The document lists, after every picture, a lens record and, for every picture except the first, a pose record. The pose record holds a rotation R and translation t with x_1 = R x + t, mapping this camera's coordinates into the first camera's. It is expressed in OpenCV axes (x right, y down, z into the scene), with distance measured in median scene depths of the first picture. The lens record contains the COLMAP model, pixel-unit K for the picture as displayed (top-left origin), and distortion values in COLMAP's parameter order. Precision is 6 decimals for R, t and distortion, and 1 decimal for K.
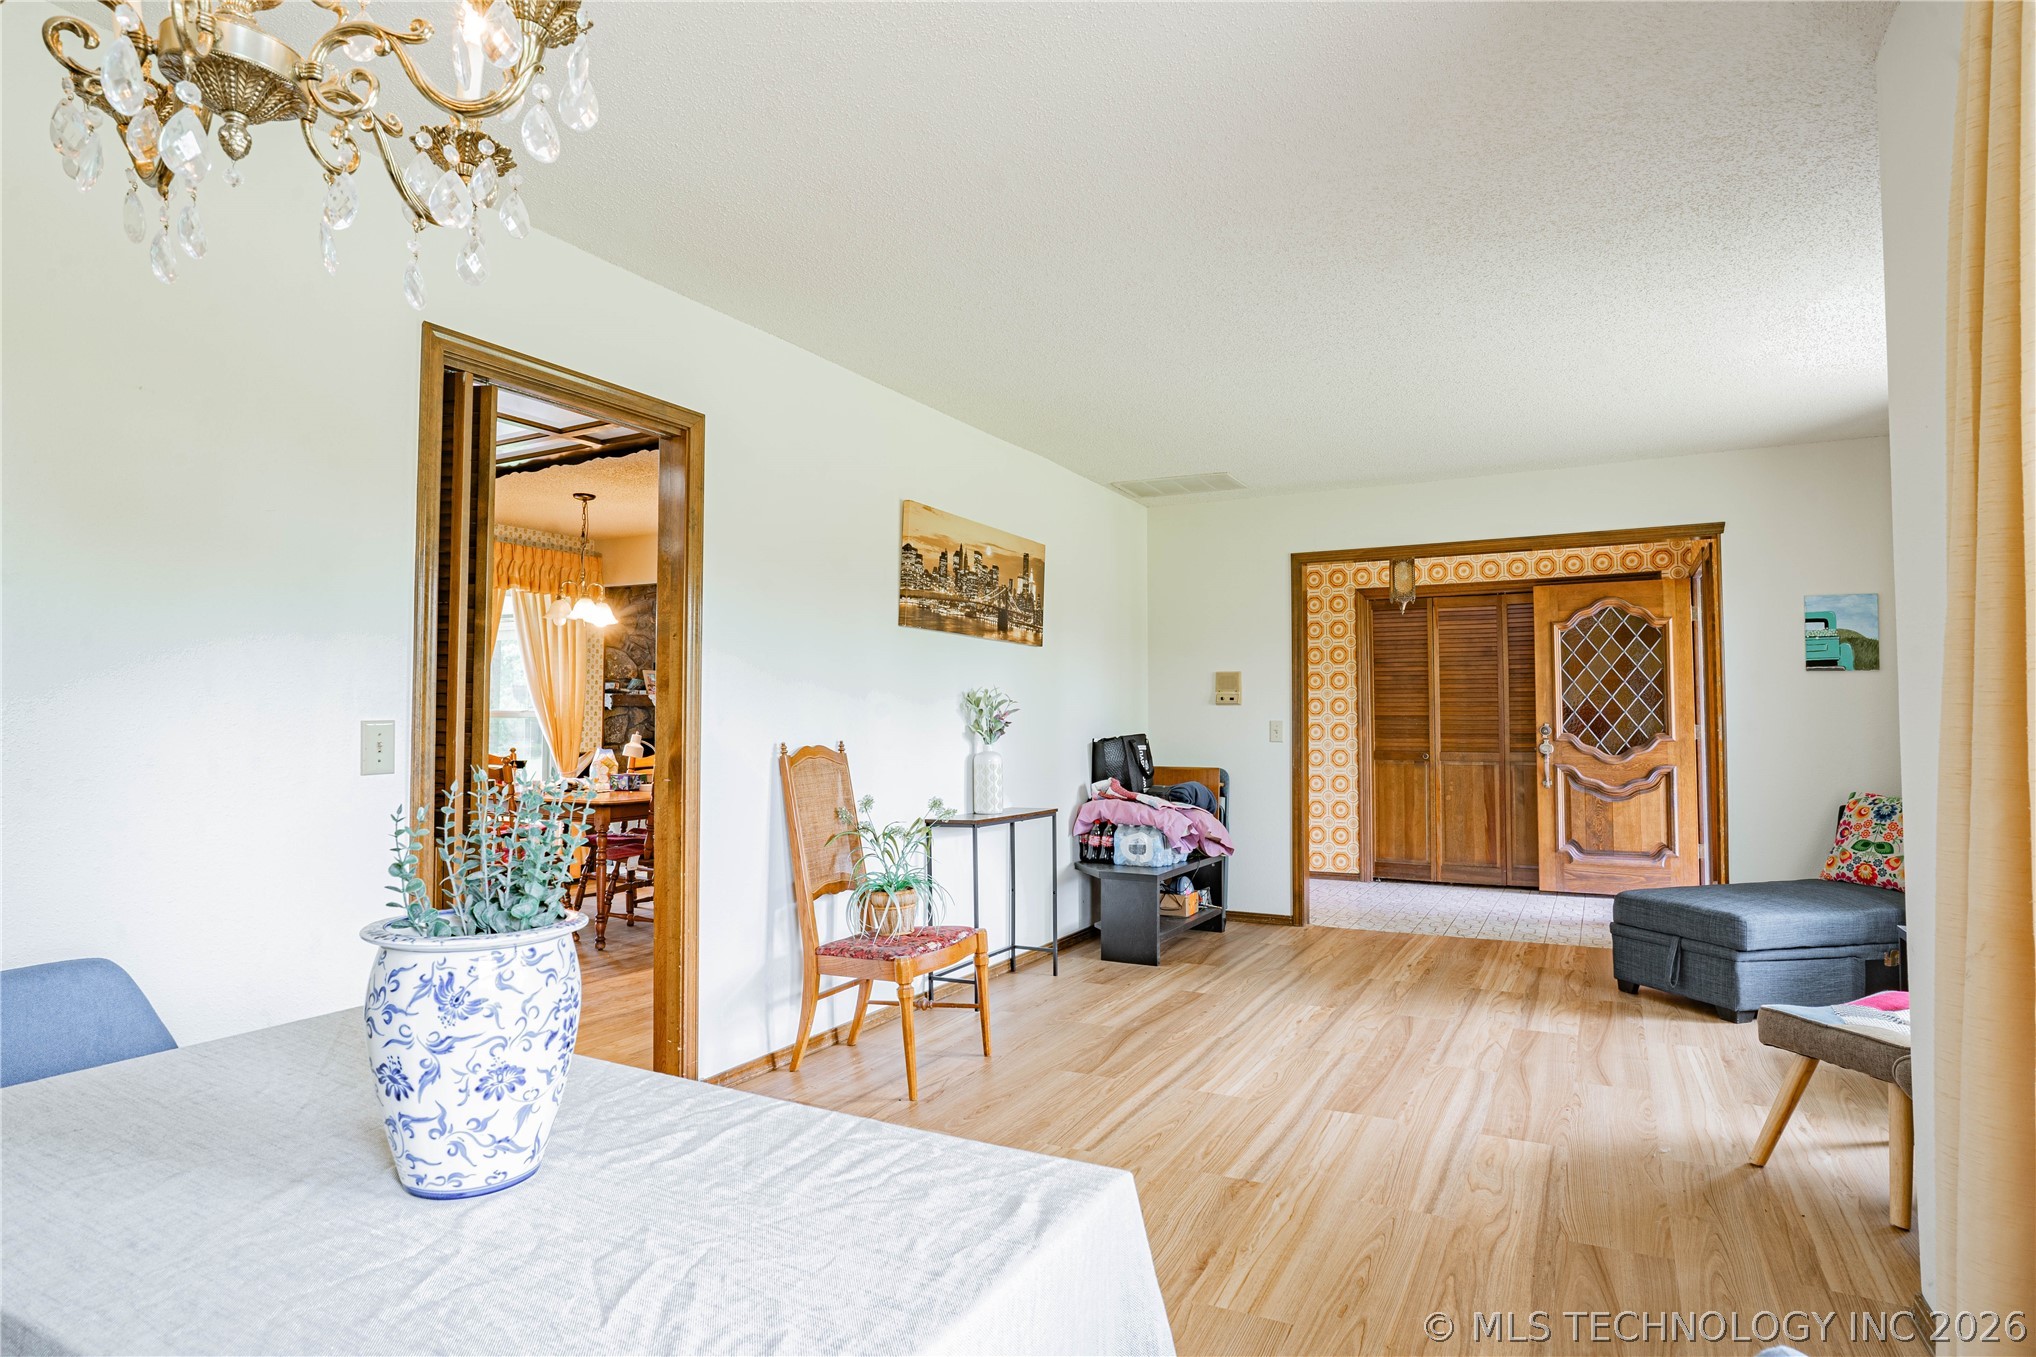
lens RADIAL K [[1117.2, 0, 1018.0], [0, 1117.2, 678.5], [0, 0, 1]] dist [-0.049316, 0.036222]
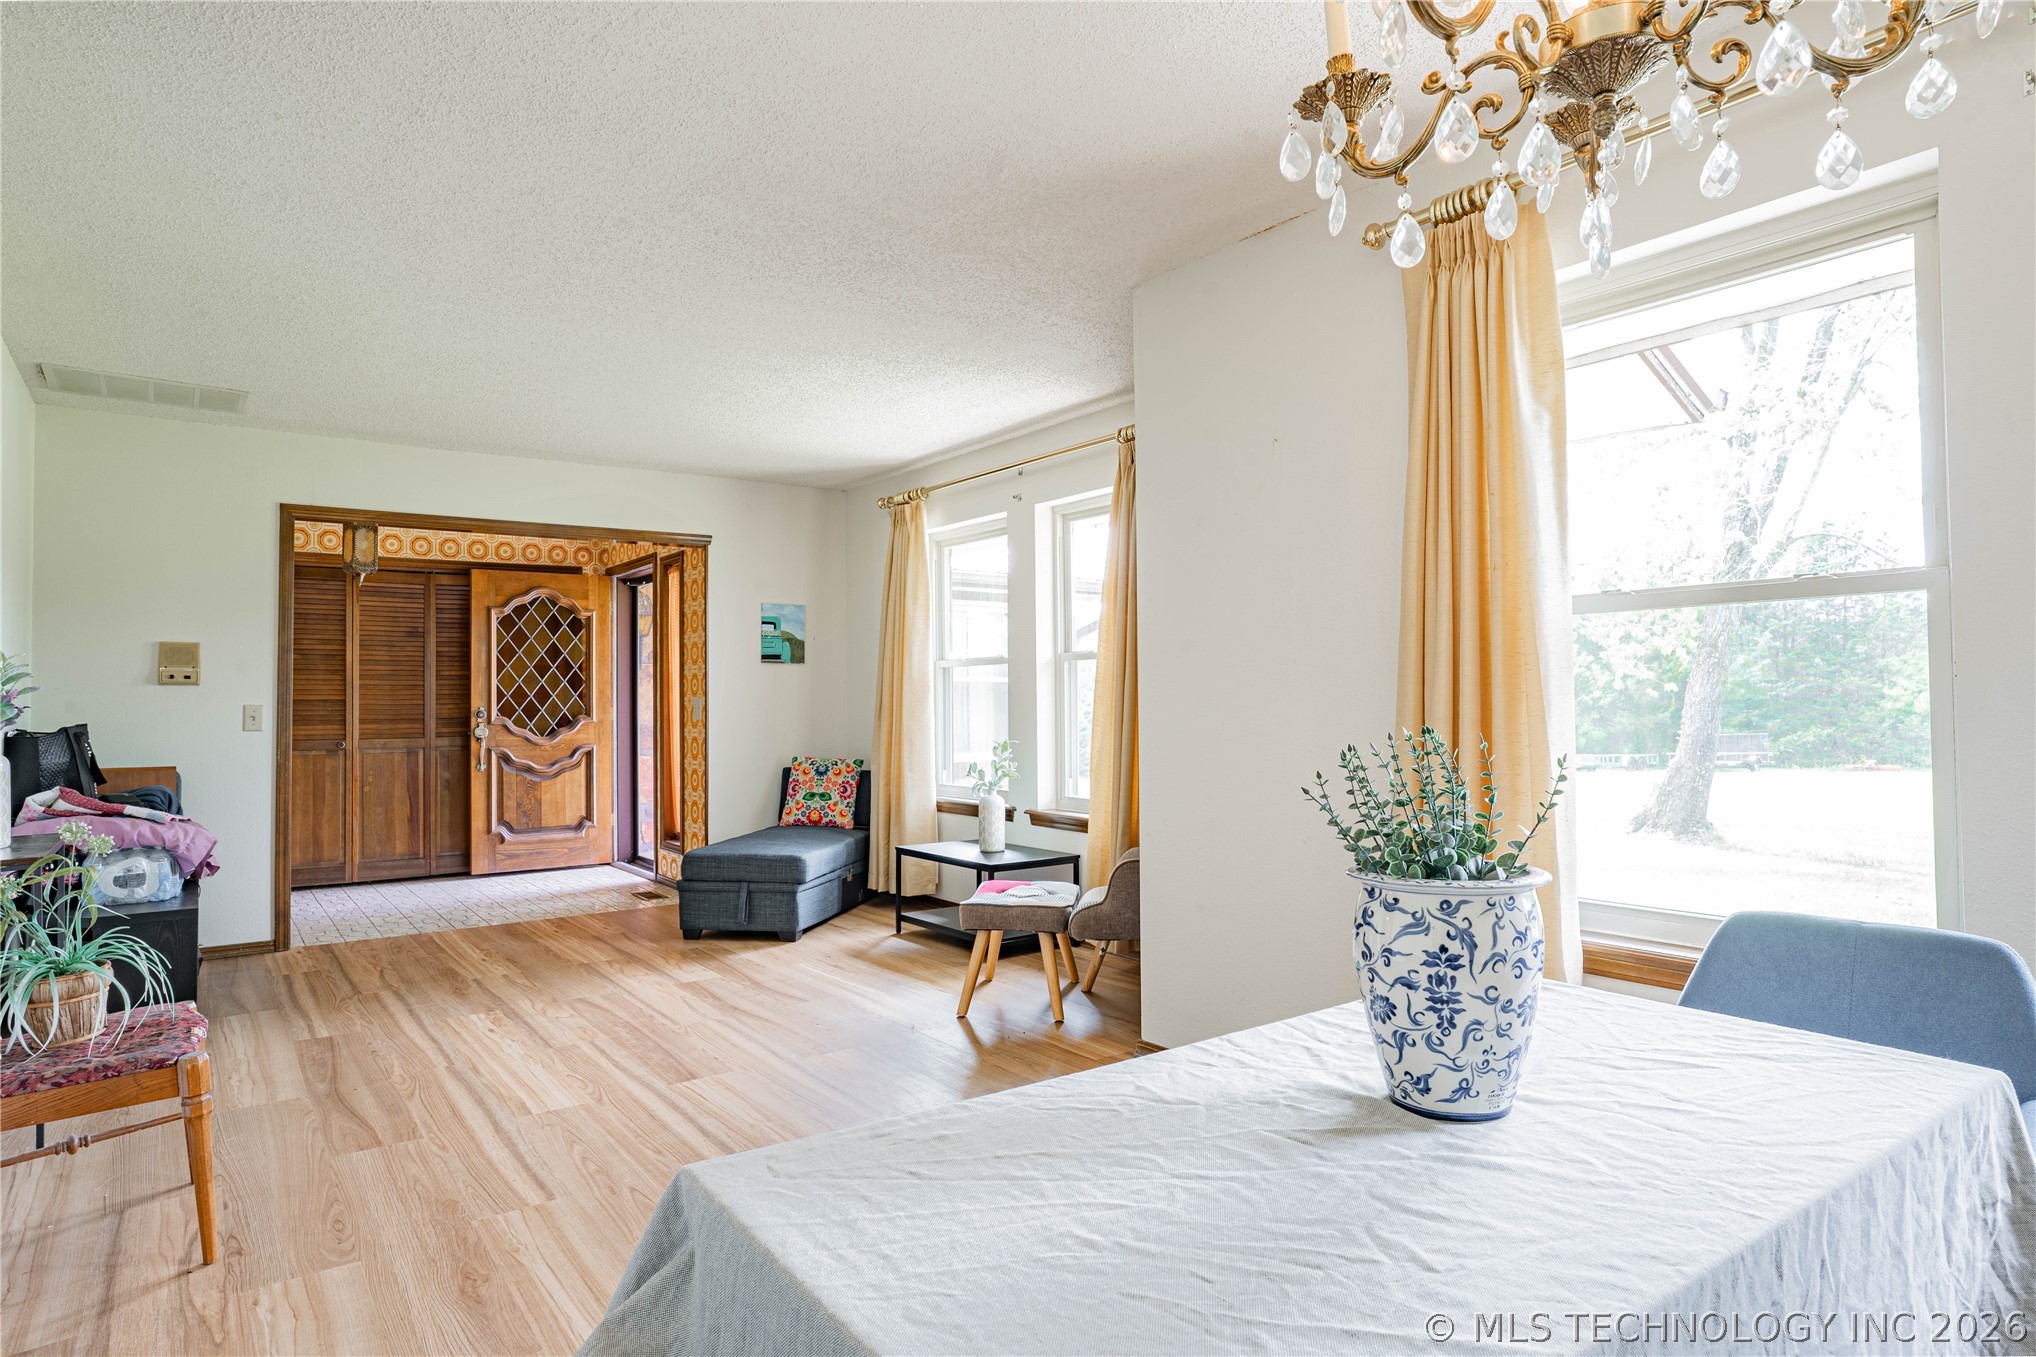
lens RADIAL K [[1132.6, 0, 1021.4], [0, 1132.6, 679.8], [0, 0, 1]] dist [-0.060272, 0.040296]
pose [[0.424697, 0.014763, 0.905215, -0.335494], [-0.026162, 0.999650, -0.004029, 0.010287], [-0.904958, -0.021971, 0.424934, 0.185280]]
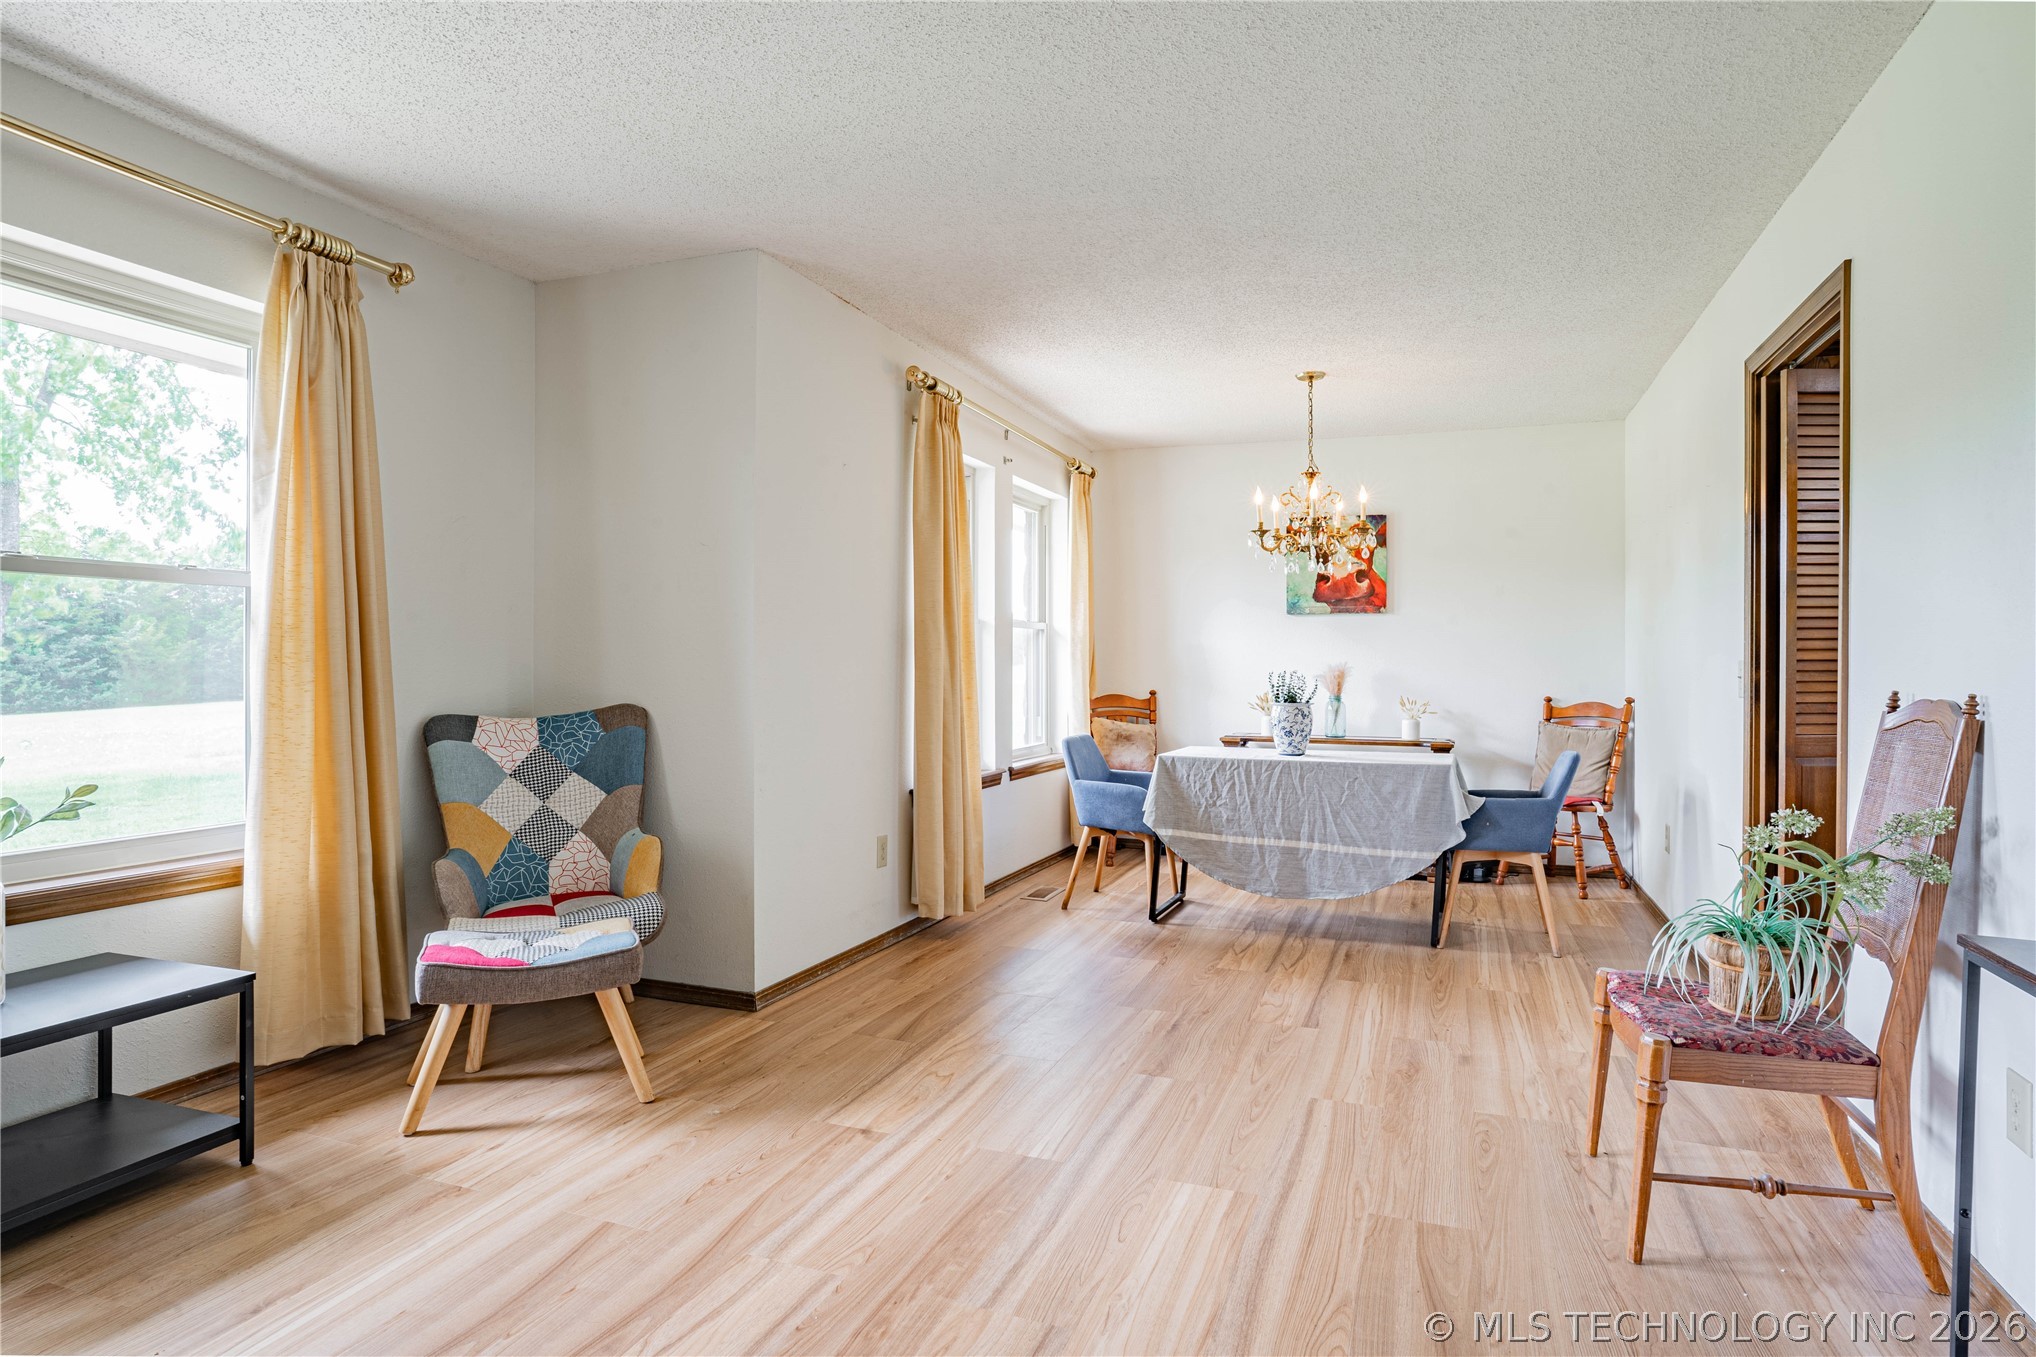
lens RADIAL K [[1132.6, 0, 1021.4], [0, 1132.6, 679.8], [0, 0, 1]] dist [-0.060272, 0.040296]
pose [[-0.991762, -0.001834, -0.128078, 0.261899], [0.001388, 0.999685, -0.025066, 0.049173], [0.128084, -0.025037, -0.991447, 1.150327]]
